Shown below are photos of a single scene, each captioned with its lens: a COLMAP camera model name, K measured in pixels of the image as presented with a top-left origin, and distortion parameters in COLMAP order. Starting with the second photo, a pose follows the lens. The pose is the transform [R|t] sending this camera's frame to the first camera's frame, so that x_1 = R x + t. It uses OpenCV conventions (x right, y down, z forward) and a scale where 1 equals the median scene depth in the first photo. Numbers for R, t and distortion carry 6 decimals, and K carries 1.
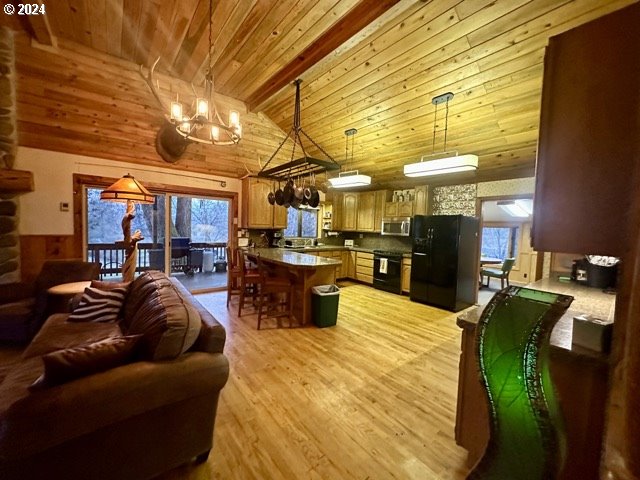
lens RADIAL K [[252.9, 0, 321.0], [0, 252.9, 238.5], [0, 0, 1]] dist [0.001719, 0.000139]
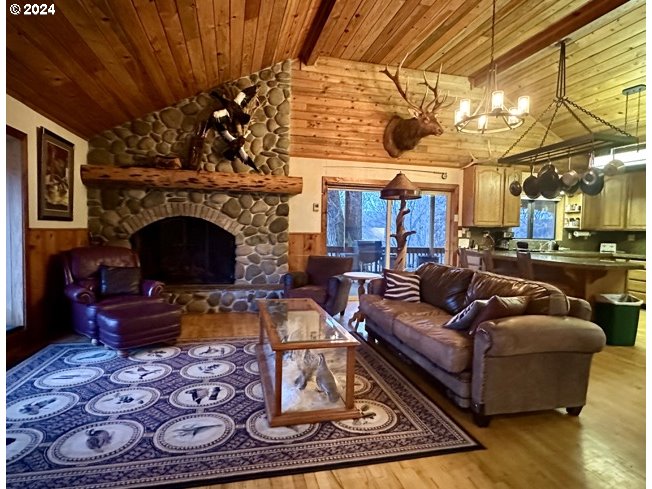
lens RADIAL K [[354.4, 0, 324.2], [0, 354.4, 244.4], [0, 0, 1]] dist [0.006188, -0.002181]
pose [[0.904103, 0.003370, -0.427301, -0.245717], [-0.011111, 0.999816, -0.015623, 0.045645], [0.427170, 0.018873, 0.903974, -0.284306]]
